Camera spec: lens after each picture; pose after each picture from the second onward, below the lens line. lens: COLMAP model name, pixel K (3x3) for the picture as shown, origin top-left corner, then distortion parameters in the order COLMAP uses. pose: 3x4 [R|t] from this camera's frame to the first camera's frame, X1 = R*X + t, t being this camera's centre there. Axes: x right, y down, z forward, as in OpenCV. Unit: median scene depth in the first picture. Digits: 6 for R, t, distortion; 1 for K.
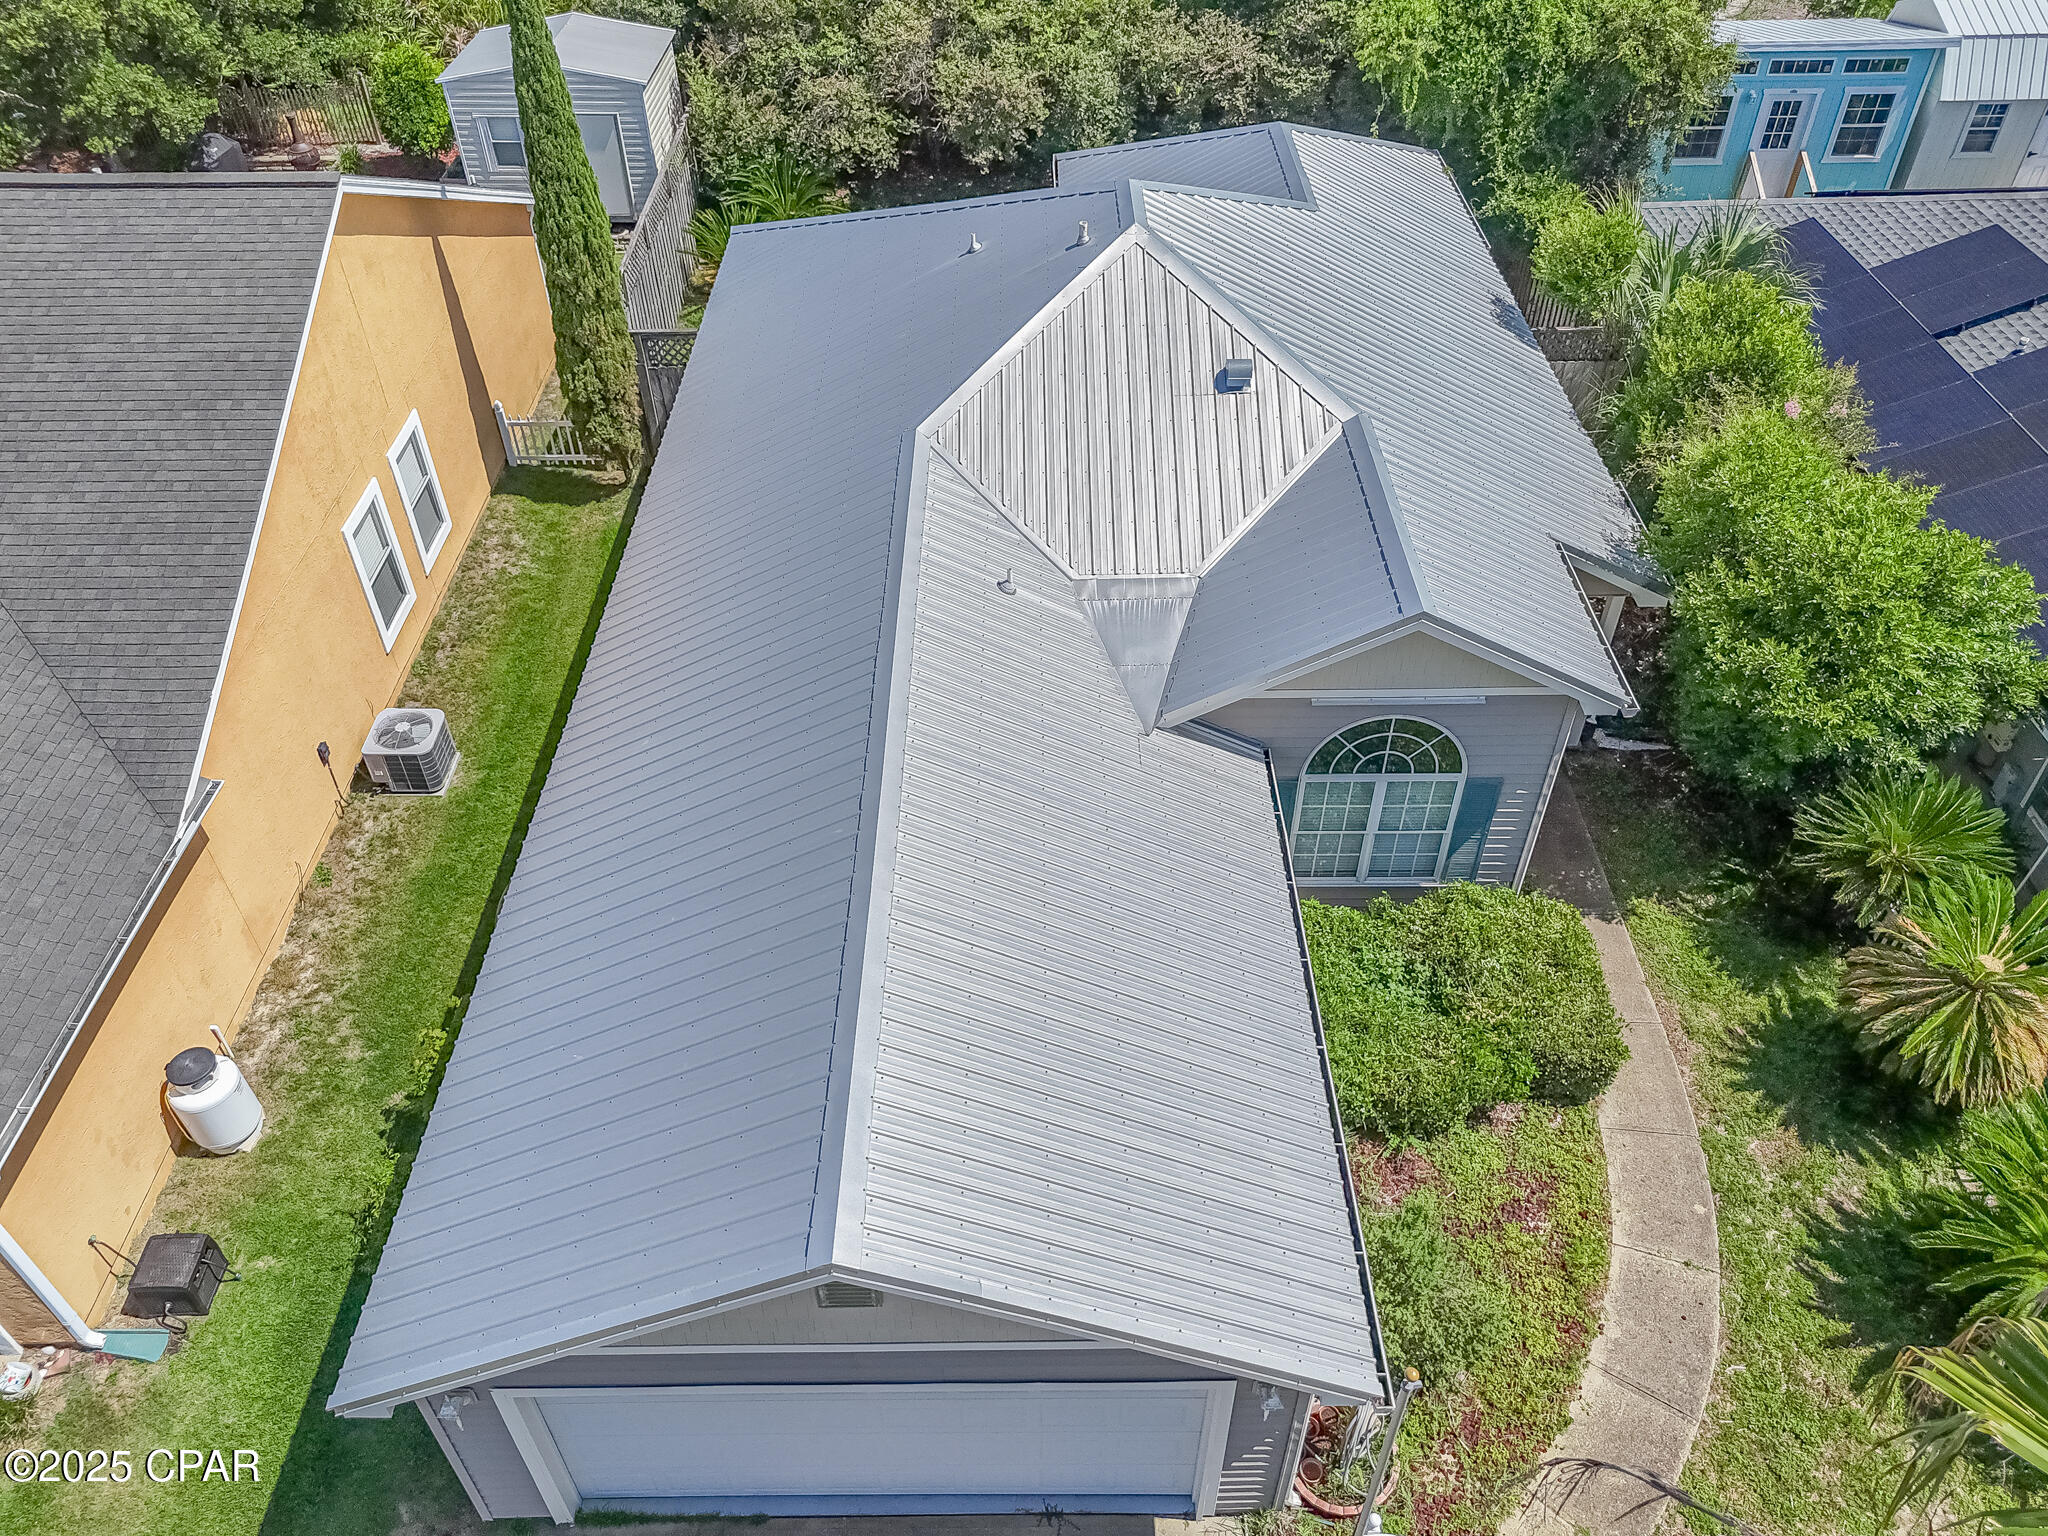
lens RADIAL K [[1507.8, 0, 1024.0], [0, 1507.8, 768.0], [0, 0, 1]] dist [0.058990, -0.047600]
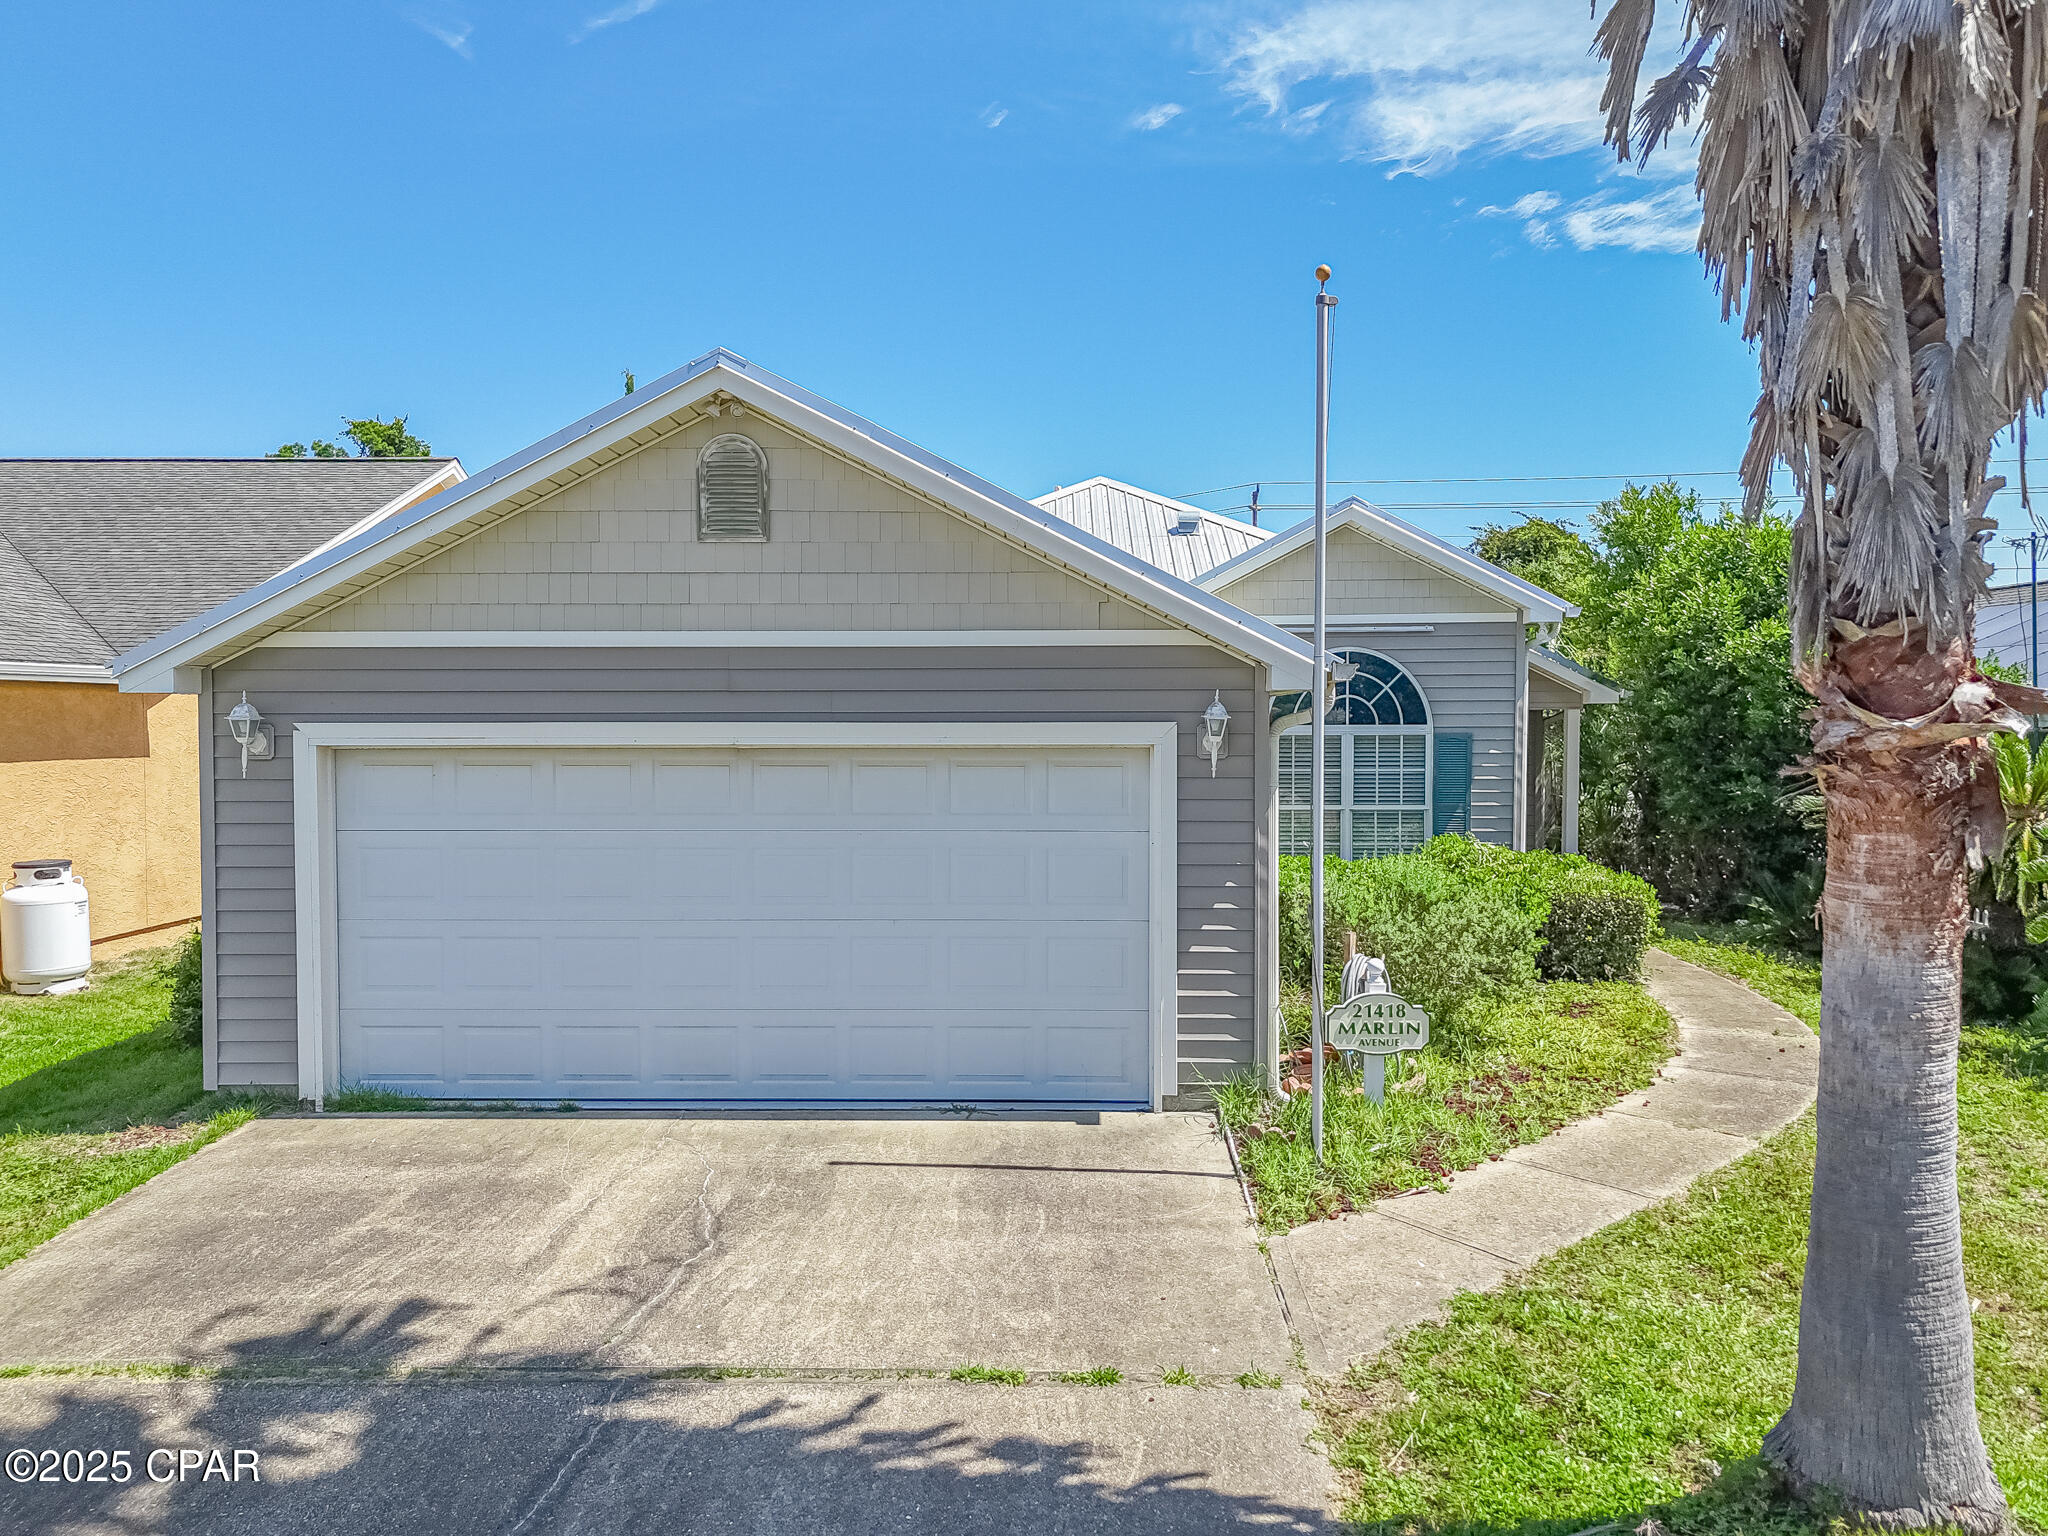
lens RADIAL K [[1507.8, 0, 1024.0], [0, 1507.8, 768.0], [0, 0, 1]] dist [0.058990, -0.047600]
pose [[0.999590, 0.007600, -0.027600, 0.054305], [-0.023517, 0.767774, -0.640289, 0.661771], [0.016324, 0.640675, 0.767638, 0.259426]]
